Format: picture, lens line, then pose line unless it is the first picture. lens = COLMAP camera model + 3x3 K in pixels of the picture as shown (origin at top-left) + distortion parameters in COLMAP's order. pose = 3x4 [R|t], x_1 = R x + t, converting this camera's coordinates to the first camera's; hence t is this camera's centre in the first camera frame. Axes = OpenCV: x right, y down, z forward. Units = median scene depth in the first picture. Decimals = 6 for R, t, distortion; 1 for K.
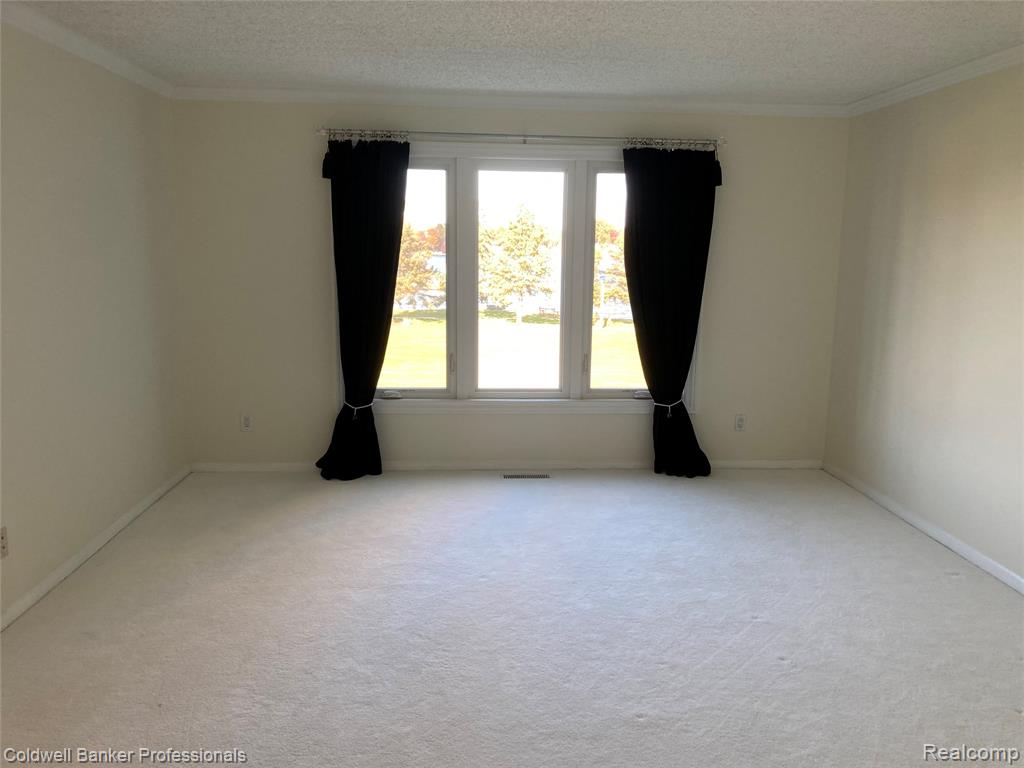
lens RADIAL K [[853.6, 0, 516.8], [0, 853.6, 388.5], [0, 0, 1]] dist [0.044978, -0.014890]
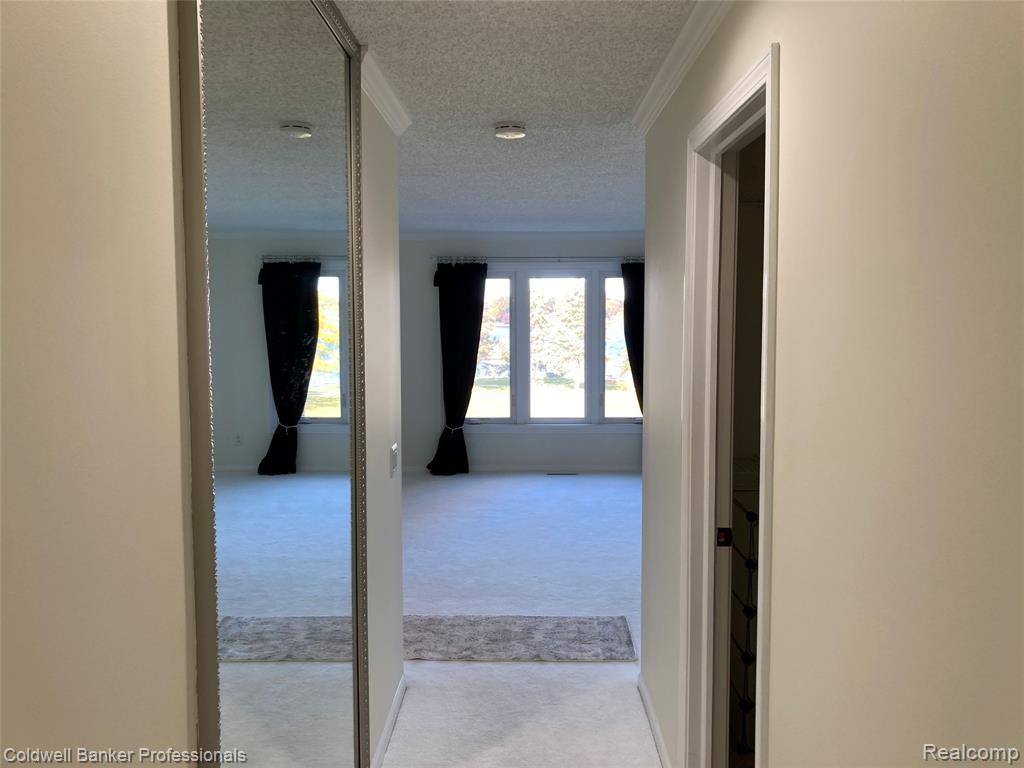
lens RADIAL K [[853.6, 0, 510.2], [0, 853.6, 383.3], [0, 0, 1]] dist [0.044978, -0.014890]
pose [[0.996802, -0.011346, -0.079103, 0.039035], [0.004436, 0.996199, -0.086991, 0.071425], [0.079789, 0.086362, 0.993064, -0.523590]]
